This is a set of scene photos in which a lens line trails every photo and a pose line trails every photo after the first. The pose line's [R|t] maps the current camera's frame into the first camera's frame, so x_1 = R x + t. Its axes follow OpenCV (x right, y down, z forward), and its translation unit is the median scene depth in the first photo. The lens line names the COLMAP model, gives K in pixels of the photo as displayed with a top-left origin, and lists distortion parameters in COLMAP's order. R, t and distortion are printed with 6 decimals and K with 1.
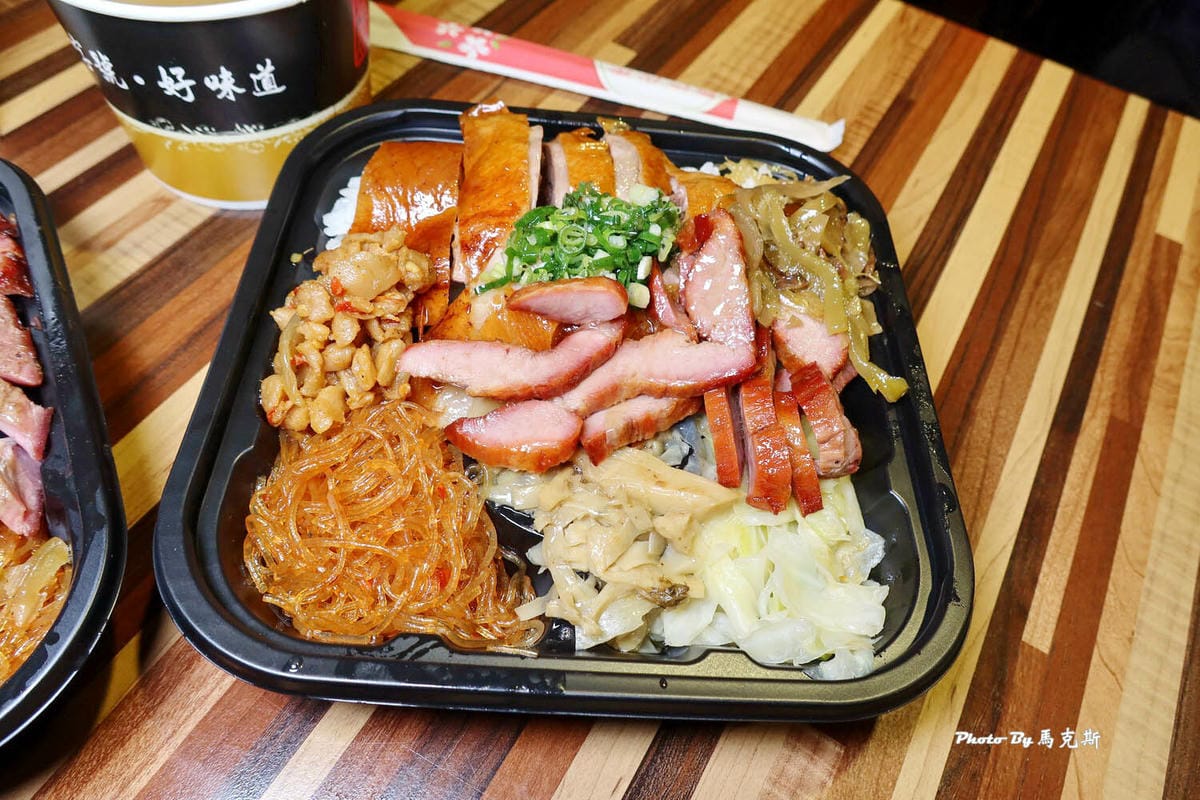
lens RADIAL K [[796.1, 0, 598.9], [0, 796.1, 415.4], [0, 0, 1]] dist [-0.005363, -0.001560]
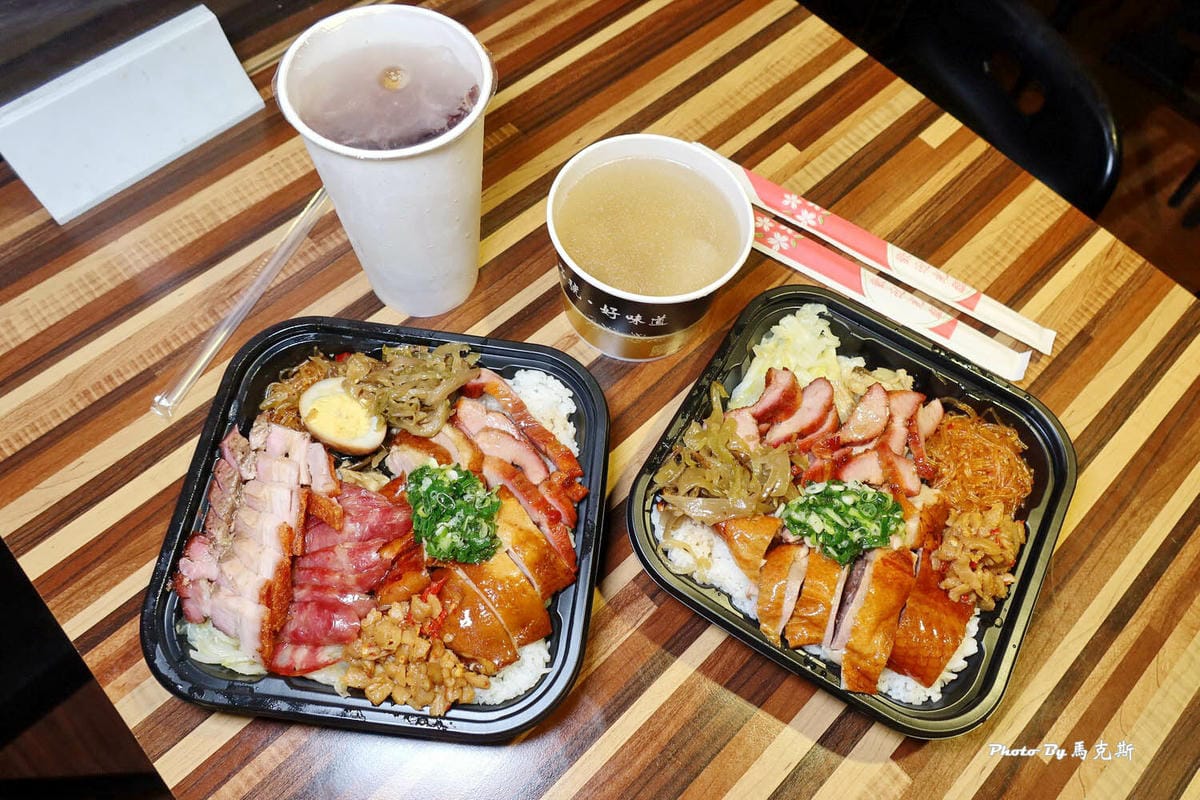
lens RADIAL K [[823.8, 0, 597.1], [0, 823.8, 399.2], [0, 0, 1]] dist [0.000209, -0.003260]
pose [[0.961790, 0.233680, -0.142670, -0.241017], [-0.215058, 0.967289, 0.134543, -0.396777], [0.169443, -0.098720, 0.980583, -0.668189]]
